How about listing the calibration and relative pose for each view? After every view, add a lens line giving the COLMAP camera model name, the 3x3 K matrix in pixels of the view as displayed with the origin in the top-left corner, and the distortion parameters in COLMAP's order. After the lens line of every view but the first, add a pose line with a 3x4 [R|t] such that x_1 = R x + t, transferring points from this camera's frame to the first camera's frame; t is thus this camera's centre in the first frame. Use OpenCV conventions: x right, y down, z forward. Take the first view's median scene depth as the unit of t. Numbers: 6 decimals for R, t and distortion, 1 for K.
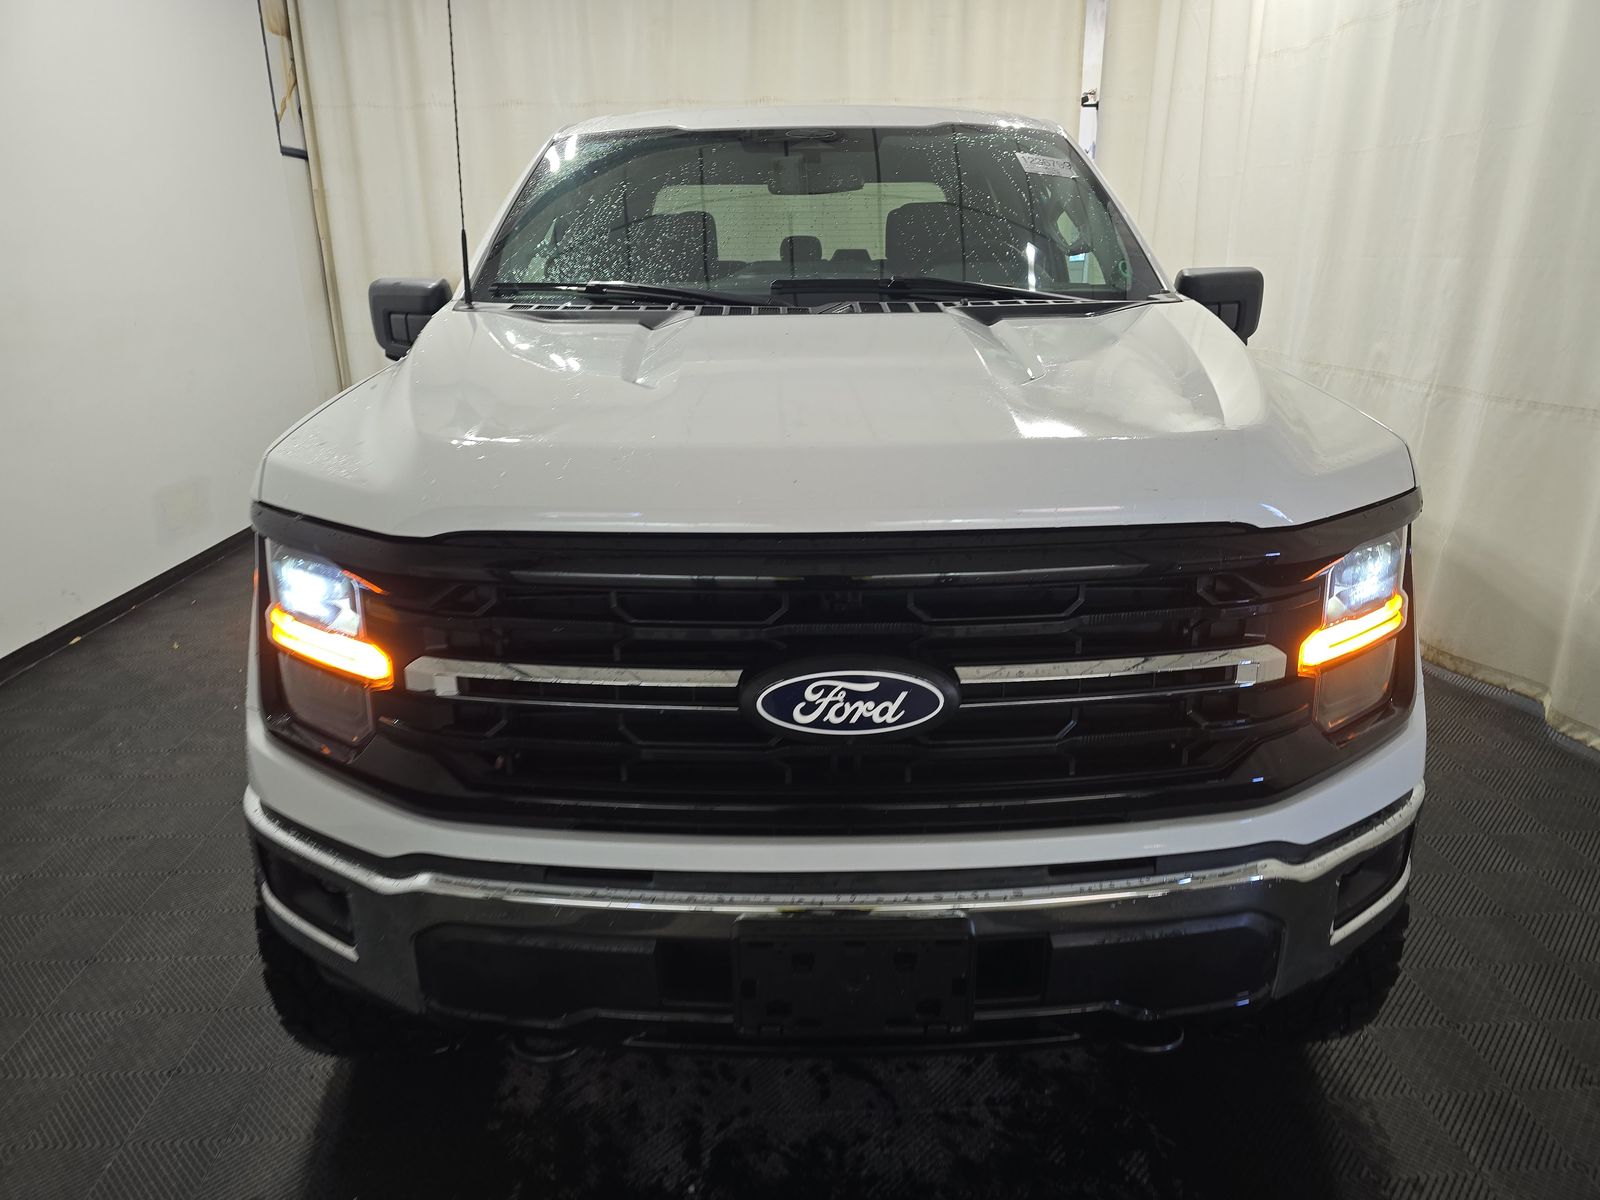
lens RADIAL K [[1096.4, 0, 792.6], [0, 1096.4, 597.5], [0, 0, 1]] dist [0.040077, -0.045853]
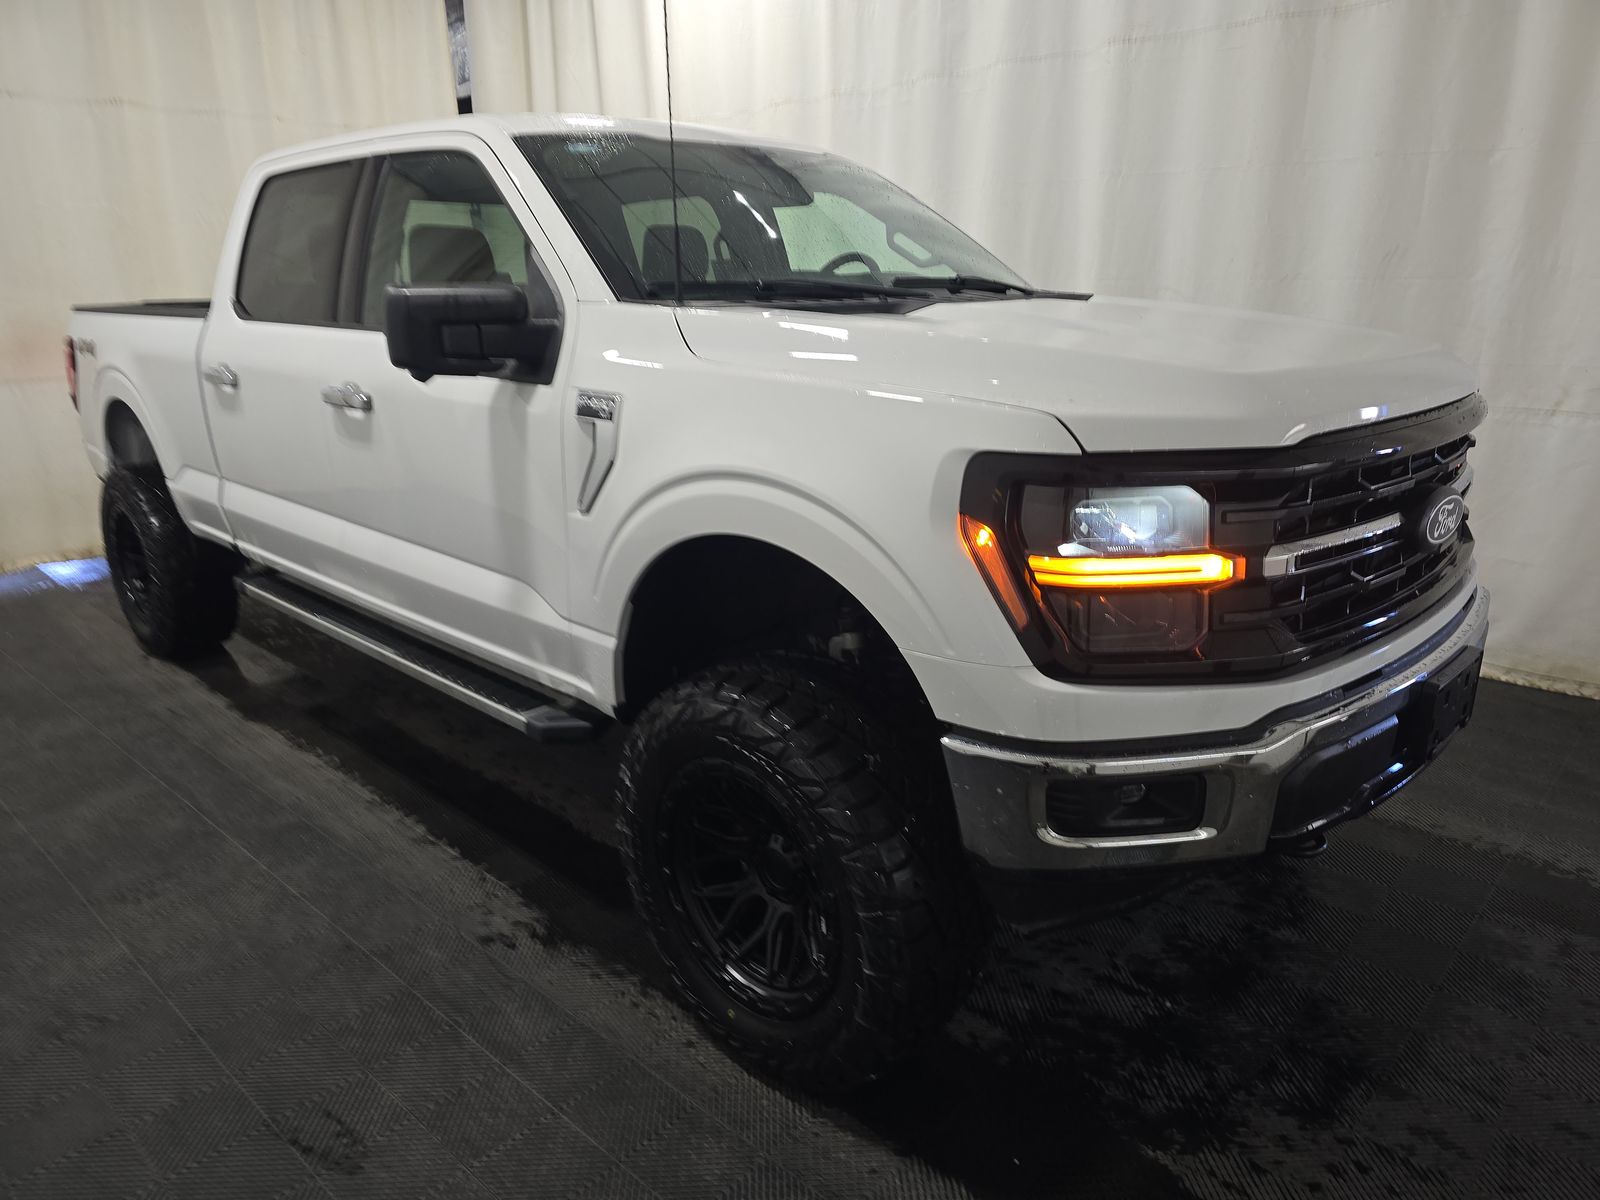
lens RADIAL K [[1096.4, 0, 792.6], [0, 1096.4, 597.5], [0, 0, 1]] dist [0.040077, -0.045853]
pose [[0.702704, -0.194218, 0.684460, -1.065532], [0.225375, 0.973243, 0.044778, -0.046261], [-0.674843, 0.122794, 0.727674, 0.319496]]
